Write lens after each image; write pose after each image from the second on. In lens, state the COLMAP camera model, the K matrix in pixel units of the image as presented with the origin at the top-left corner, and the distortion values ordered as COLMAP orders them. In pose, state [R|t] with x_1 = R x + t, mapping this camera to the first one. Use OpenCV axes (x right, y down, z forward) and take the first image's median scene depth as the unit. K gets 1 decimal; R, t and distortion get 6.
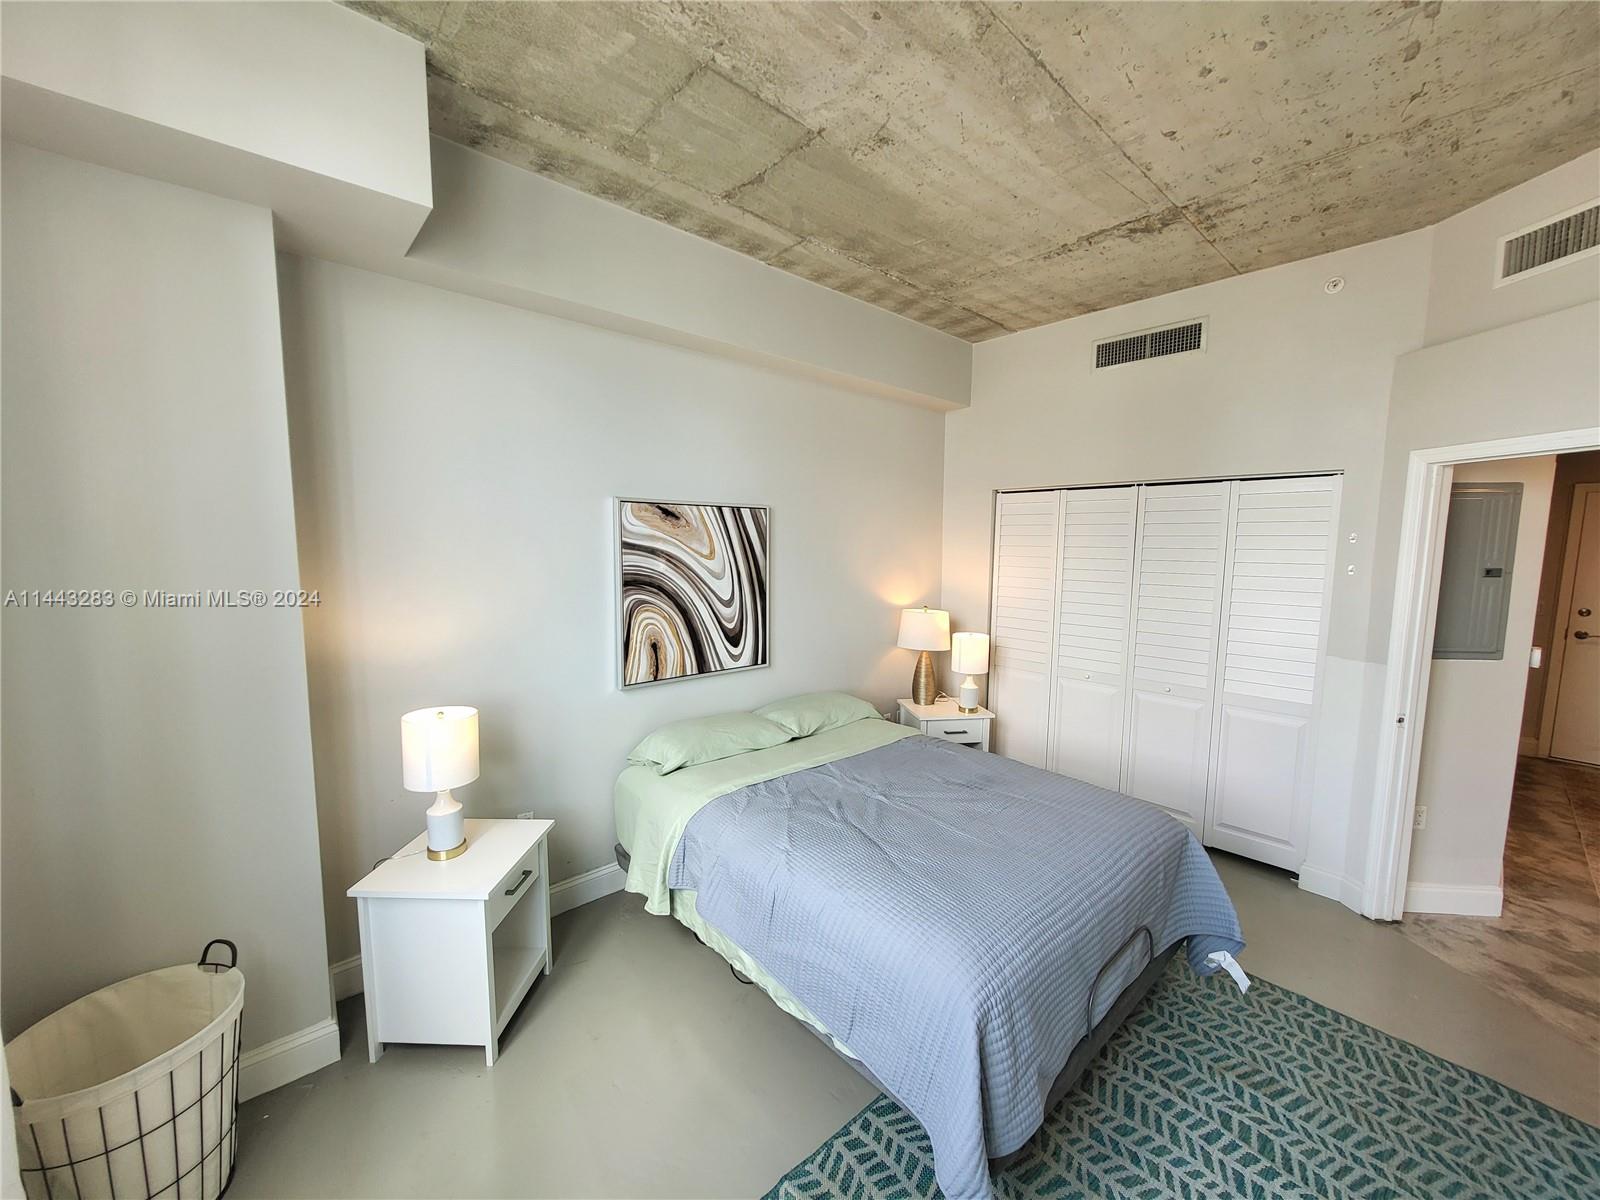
lens RADIAL K [[629.1, 0, 789.4], [0, 629.1, 605.0], [0, 0, 1]] dist [0.001845, -0.000328]
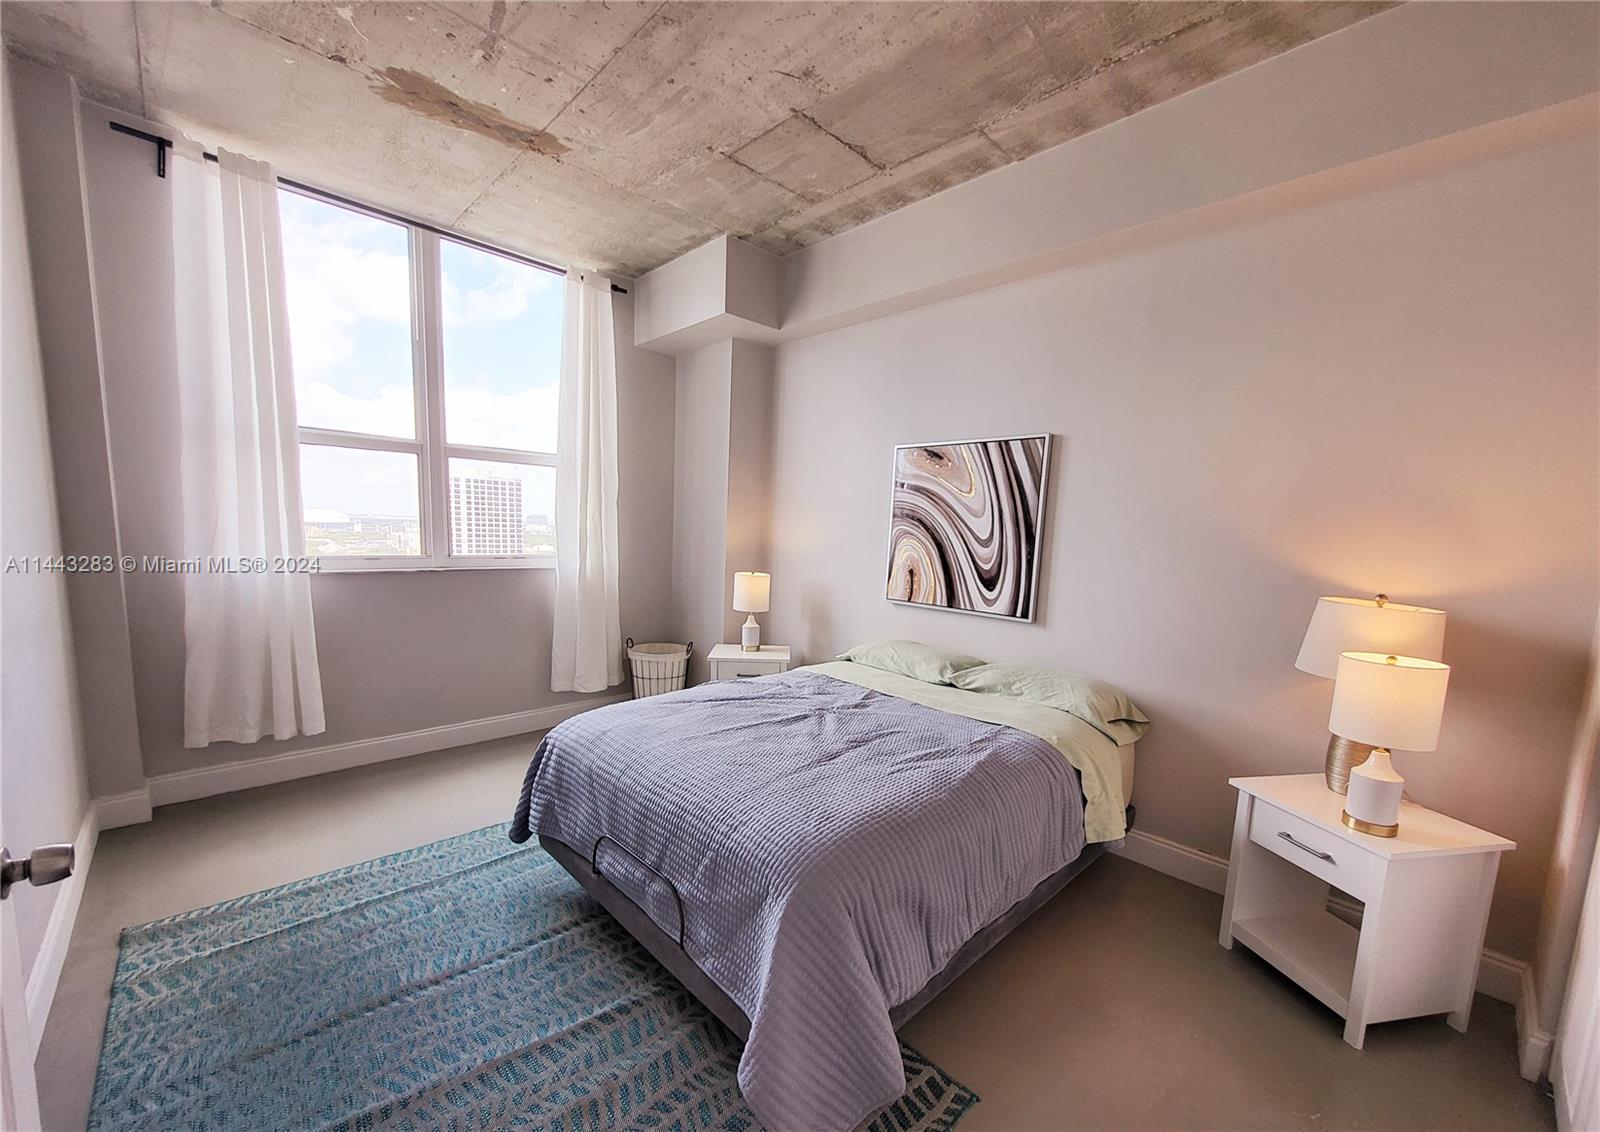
lens RADIAL K [[624.5, 0, 805.6], [0, 624.5, 602.2], [0, 0, 1]] dist [0.003964, 0.000266]
pose [[0.044725, 0.118565, -0.991939, 0.878783], [-0.139583, 0.983934, 0.111314, 0.018865], [0.989200, 0.133480, 0.060556, 0.704851]]
